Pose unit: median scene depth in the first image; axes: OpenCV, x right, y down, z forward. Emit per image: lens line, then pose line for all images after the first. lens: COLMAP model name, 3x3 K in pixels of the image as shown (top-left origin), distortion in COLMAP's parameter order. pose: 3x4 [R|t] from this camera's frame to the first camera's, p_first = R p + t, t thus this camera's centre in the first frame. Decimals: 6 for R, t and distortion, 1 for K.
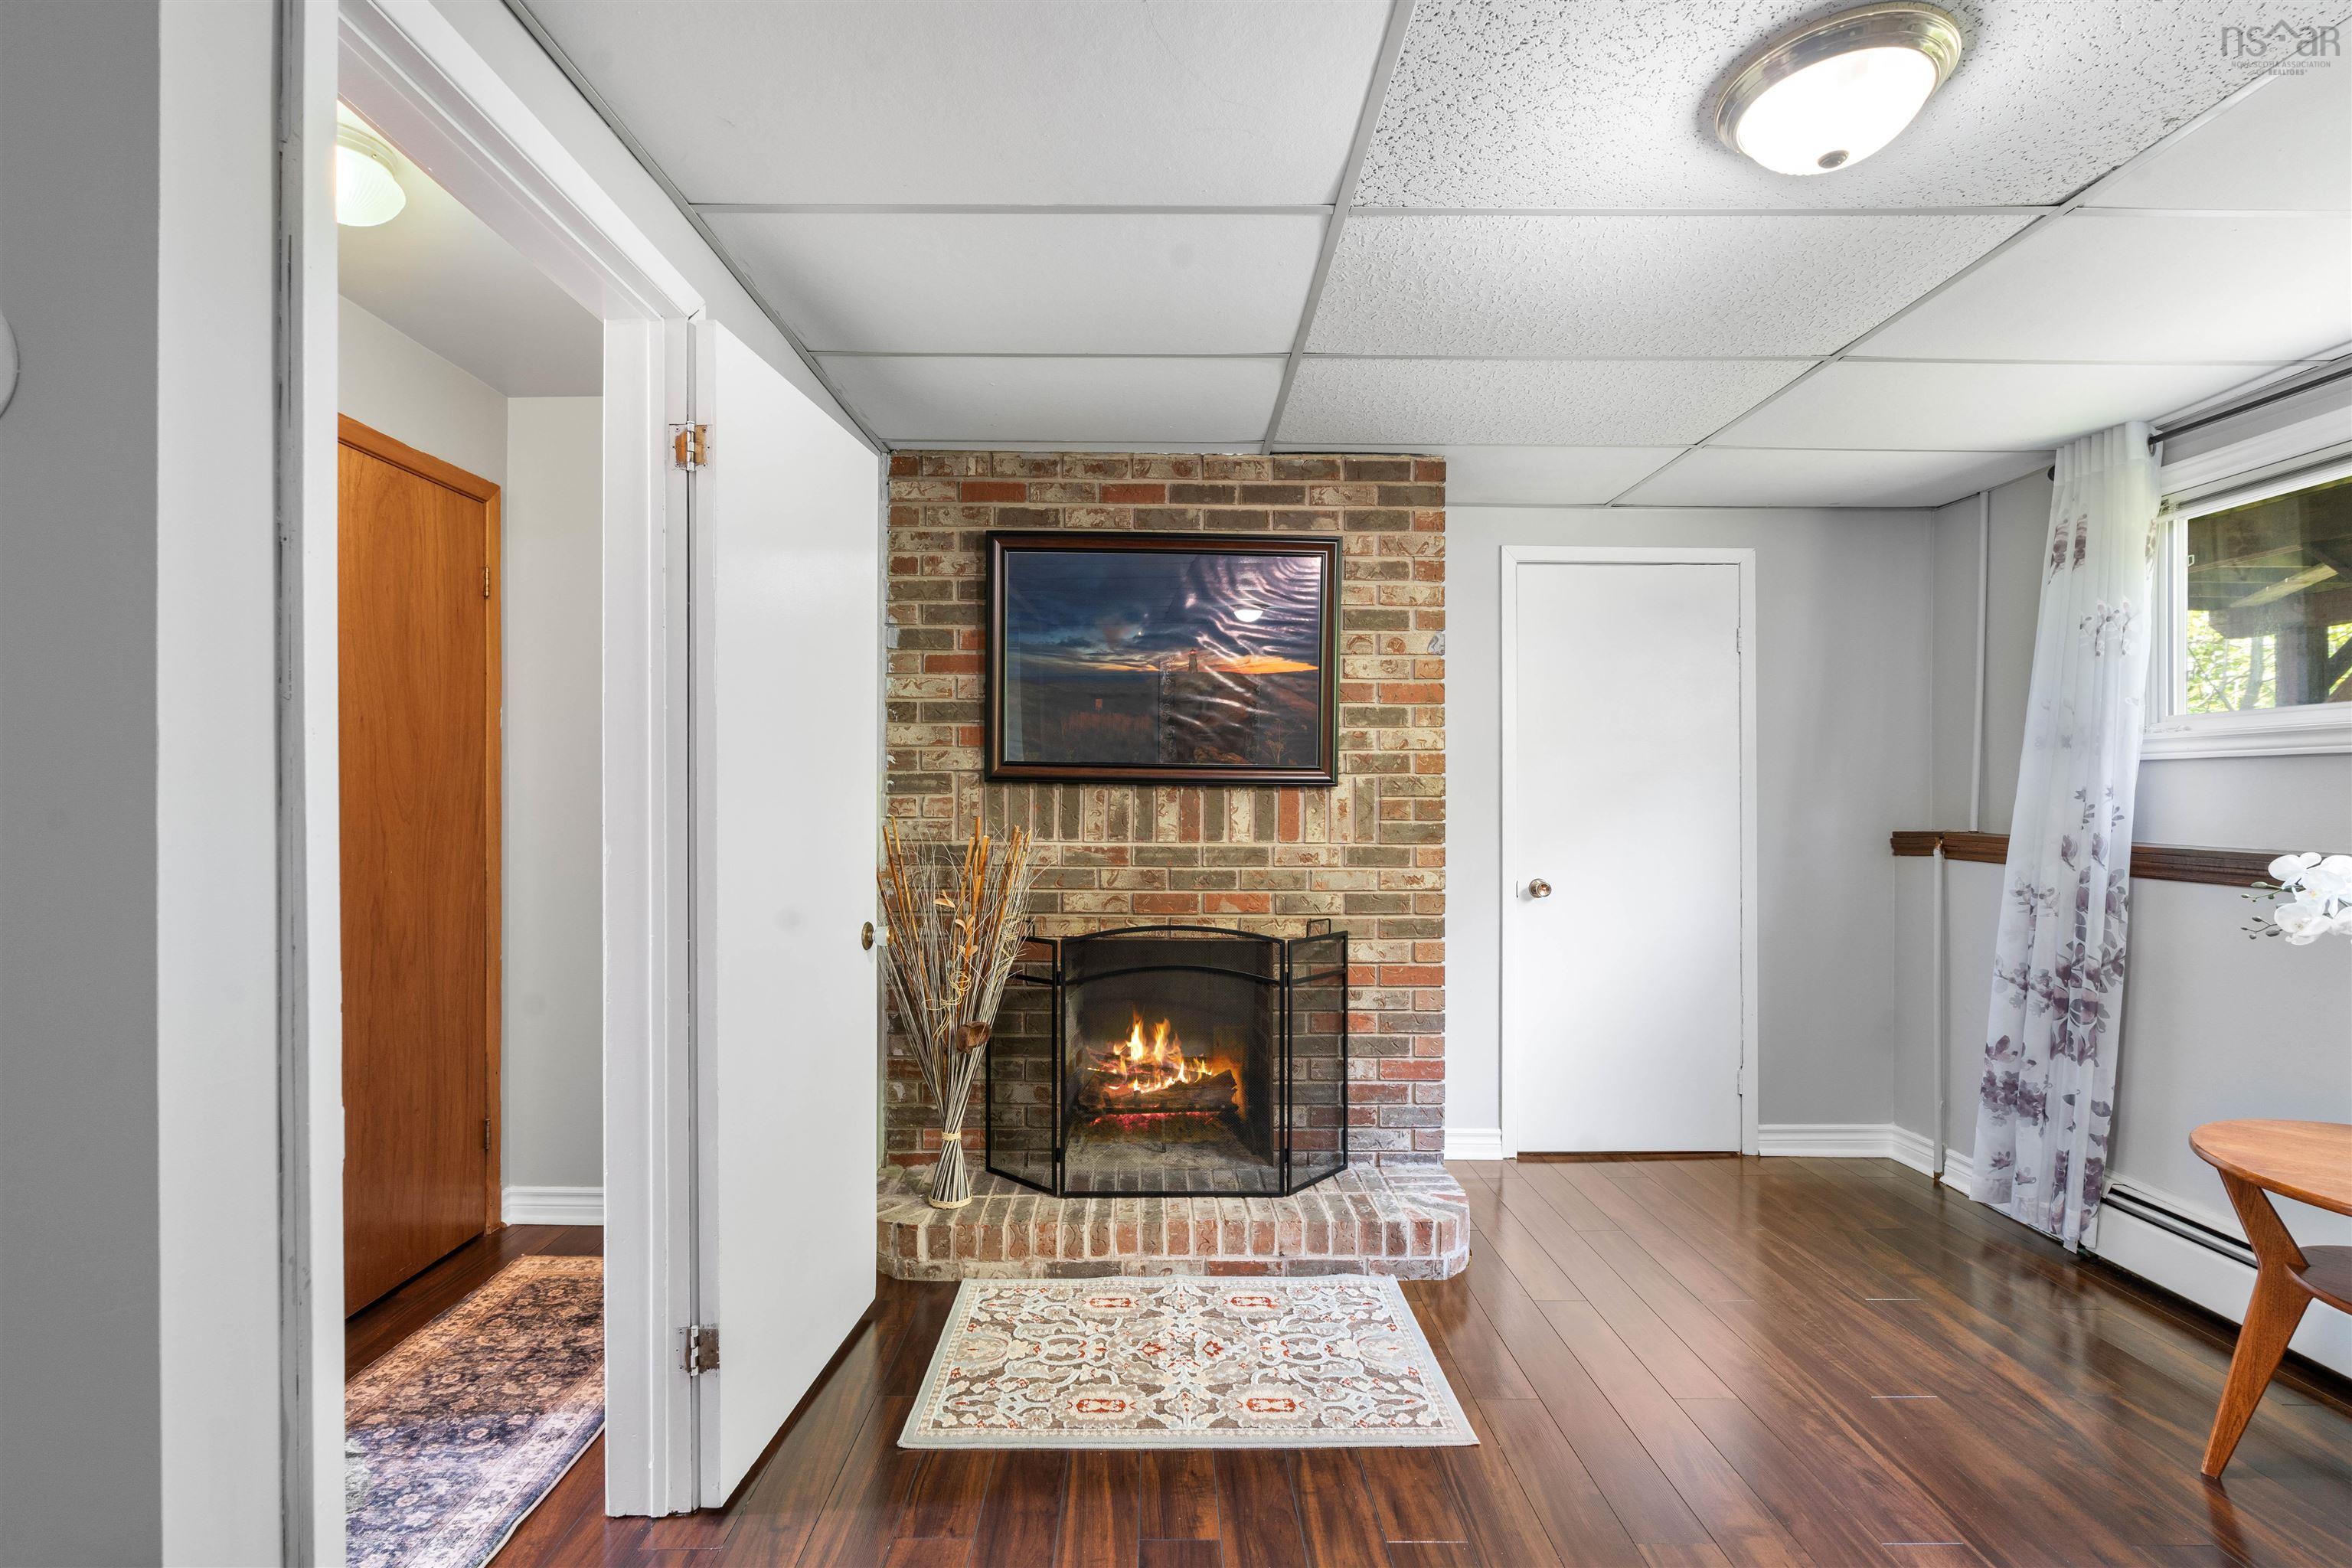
lens RADIAL K [[1074.7, 0, 1158.8], [0, 1074.7, 793.3], [0, 0, 1]] dist [-0.013955, 0.005348]
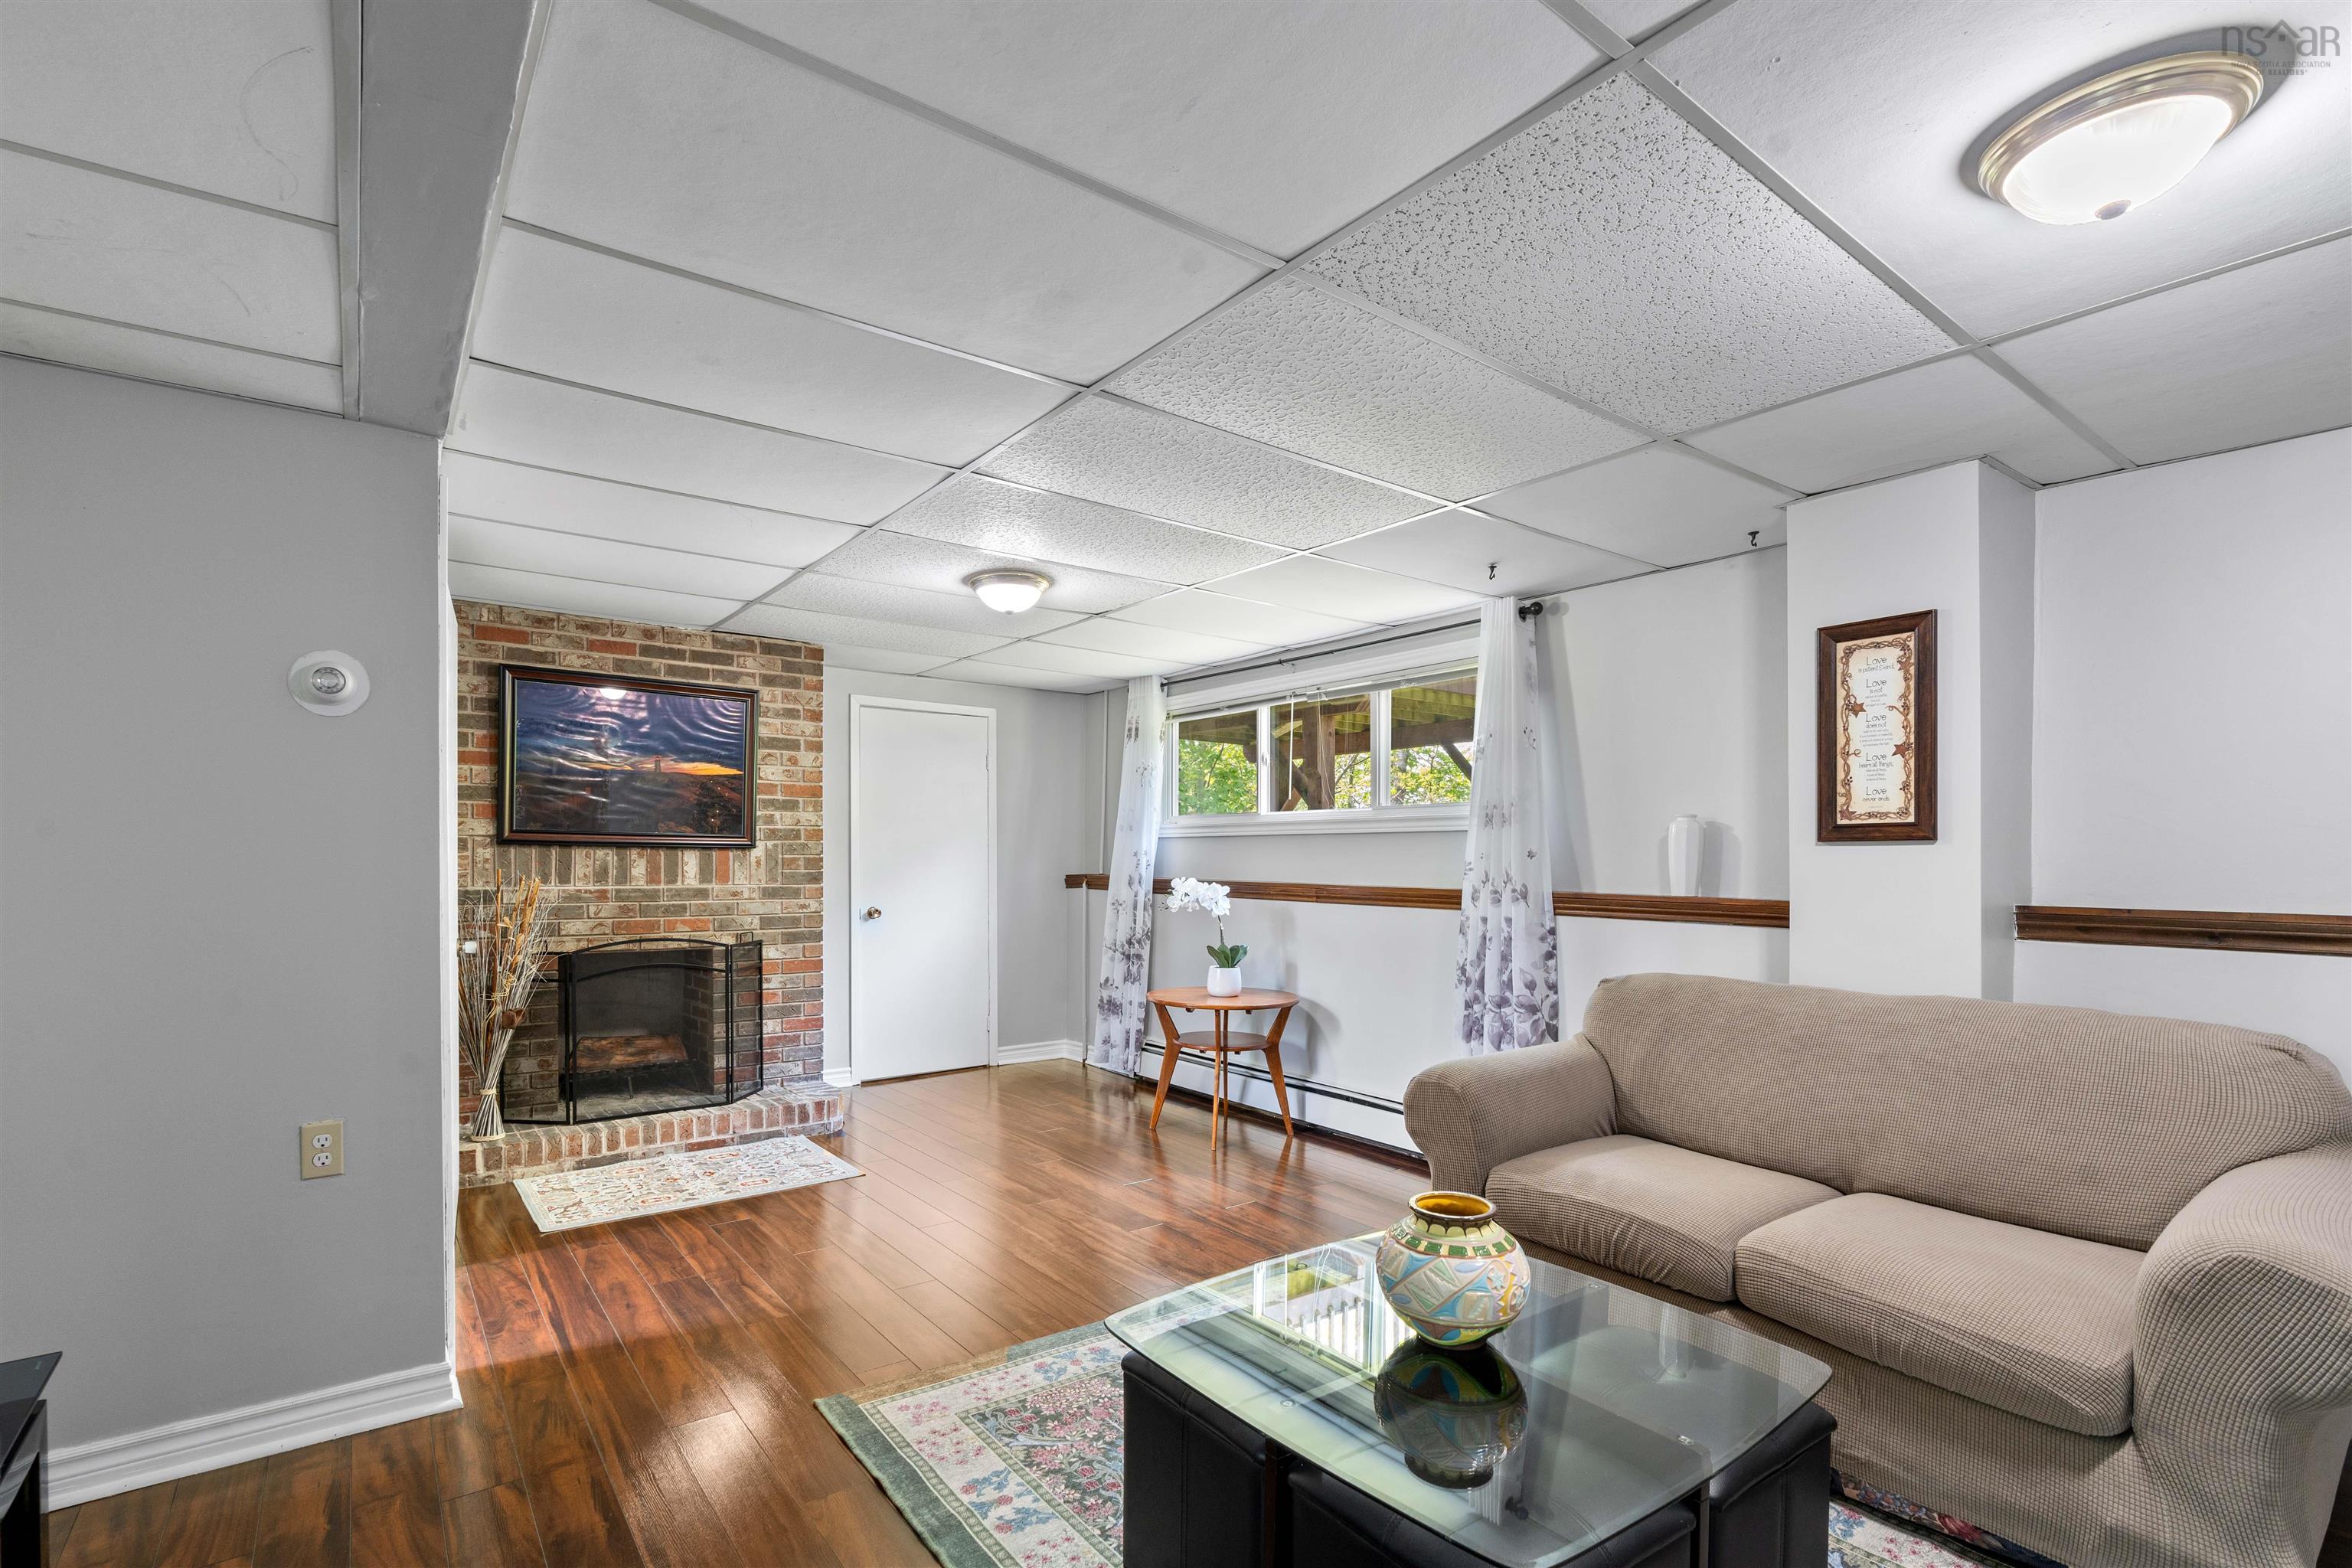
lens RADIAL K [[1091.5, 0, 1167.3], [0, 1091.5, 871.5], [0, 0, 1]] dist [-0.012645, 0.000252]
pose [[0.798971, -0.007921, 0.601317, -0.313411], [-0.002883, 0.999851, 0.017001, -0.001306], [-0.601362, -0.015317, 0.798830, -0.642057]]
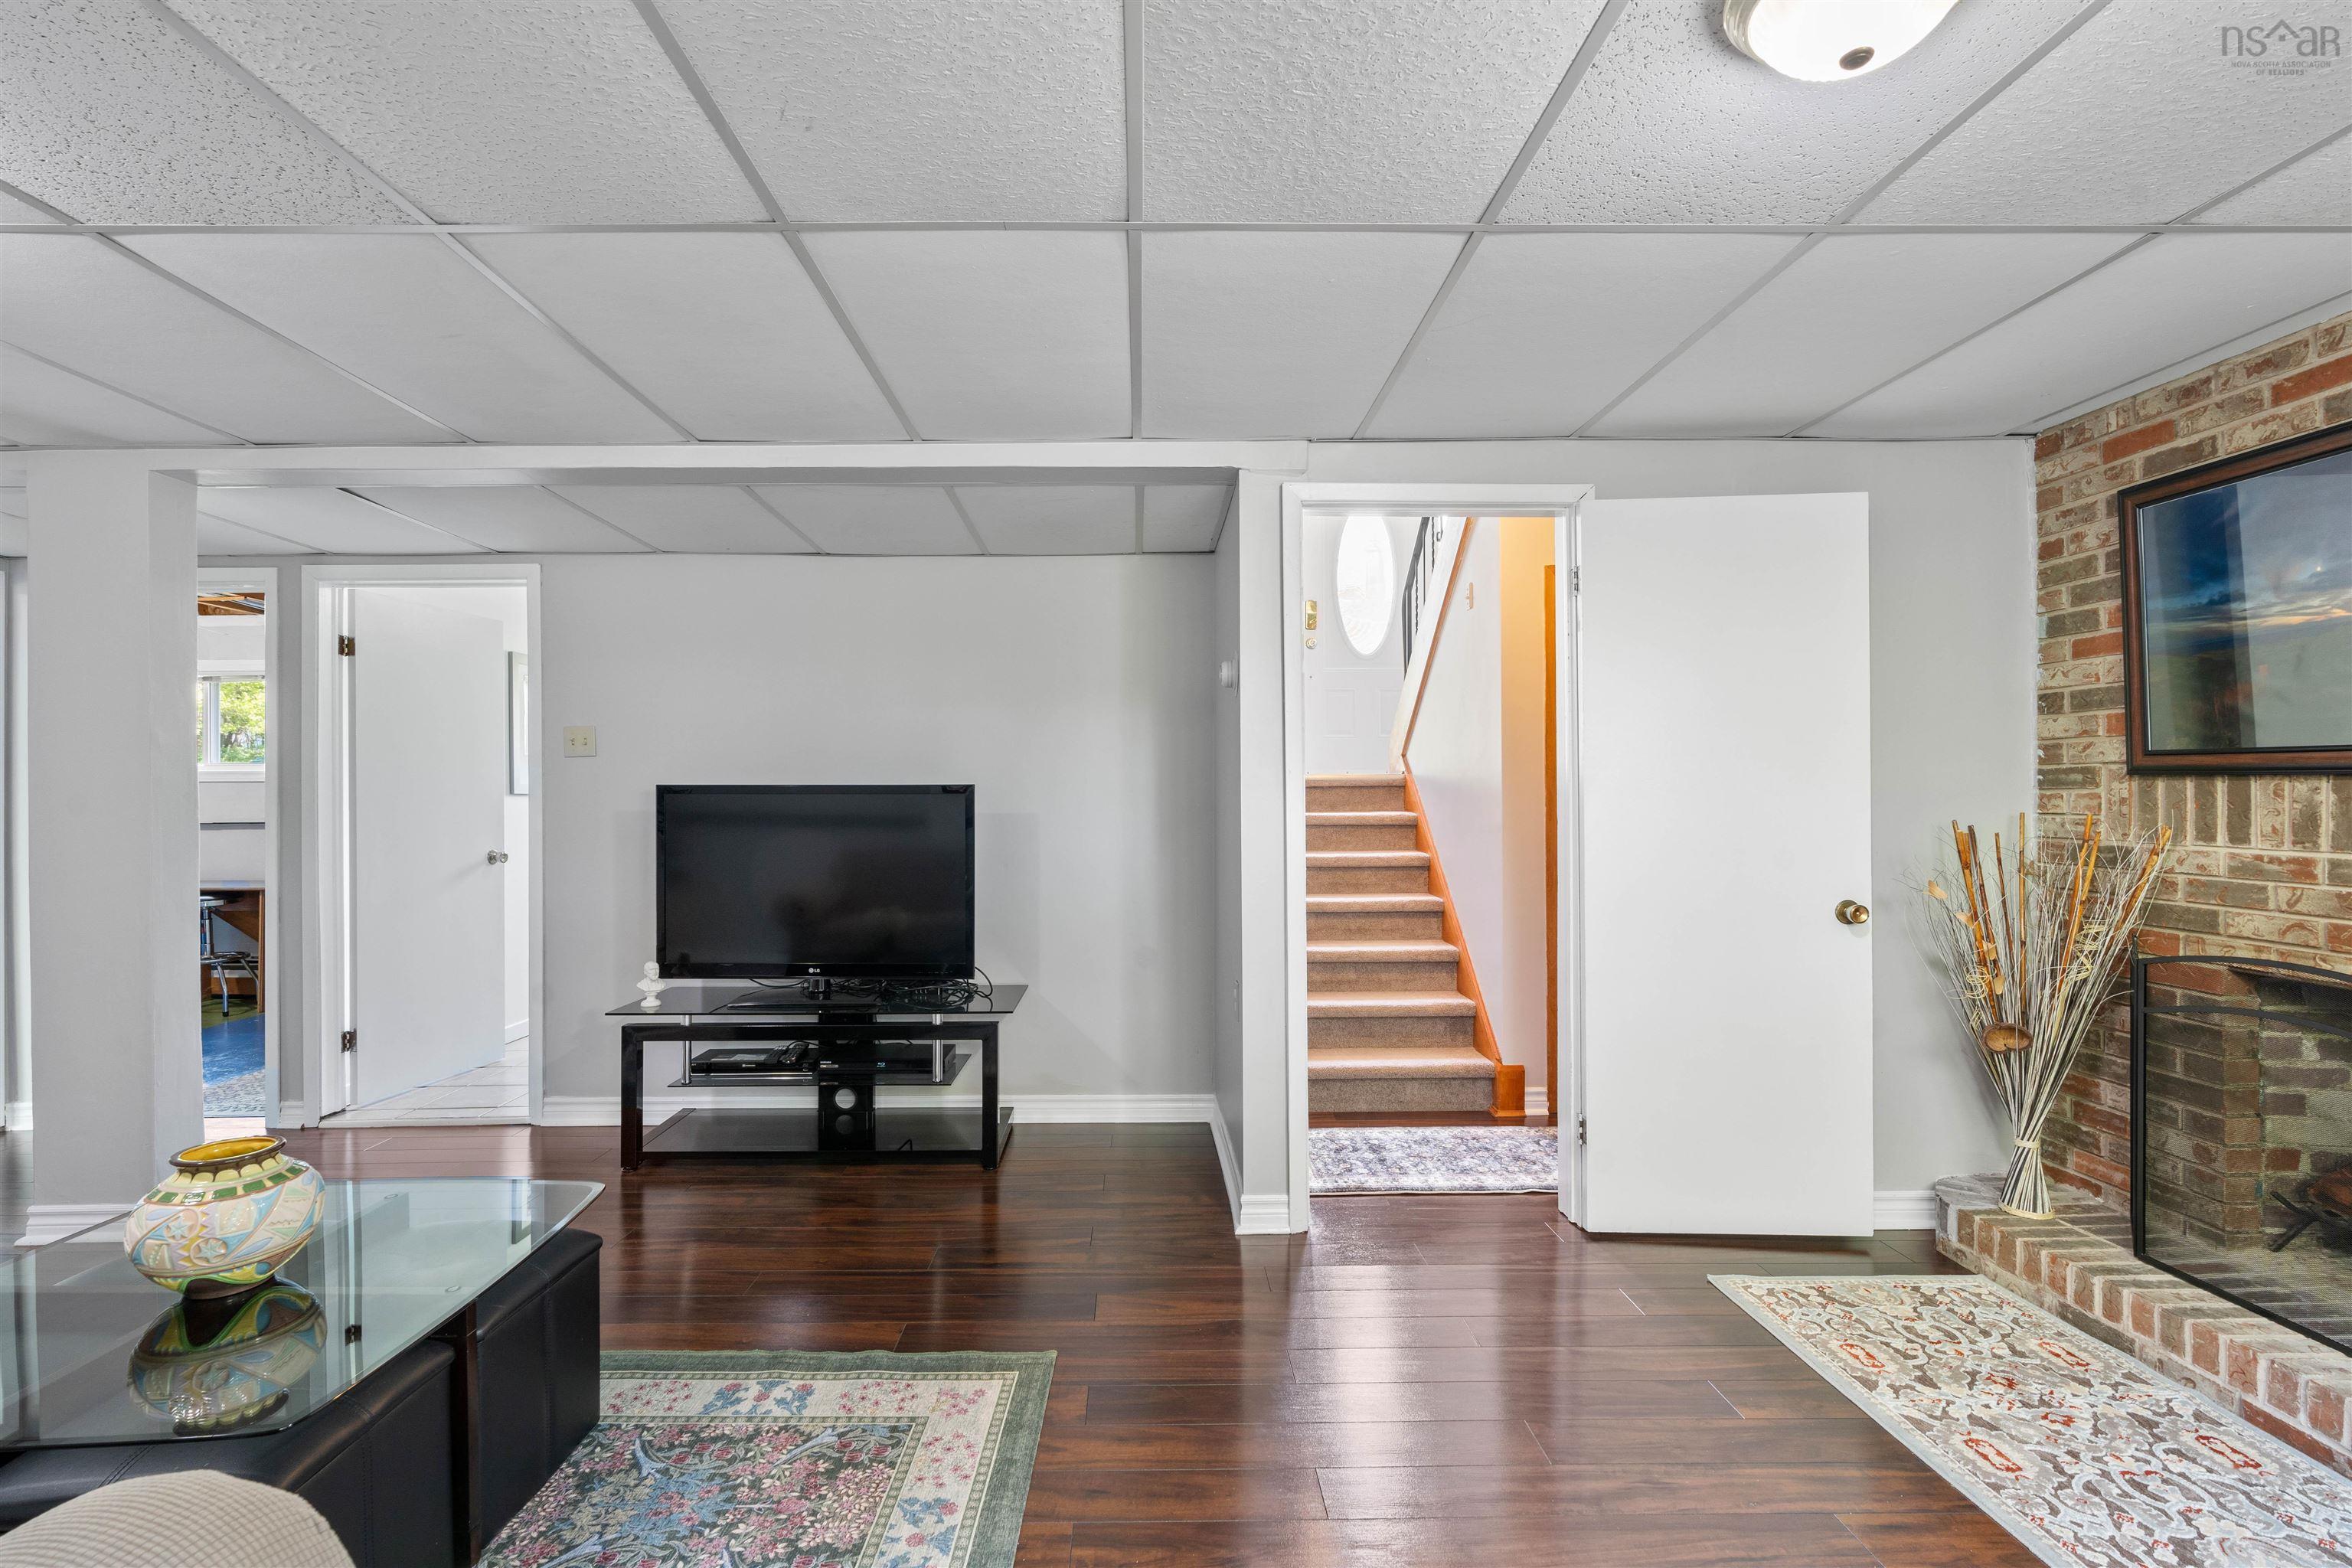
lens RADIAL K [[1052.3, 0, 1146.9], [0, 1052.3, 798.2], [0, 0, 1]] dist [-0.002619, 0.000259]
pose [[0.008544, 0.000776, -0.999963, 0.689367], [0.003910, 0.999992, 0.000810, 0.004647], [0.999956, -0.003917, 0.008541, 0.188682]]
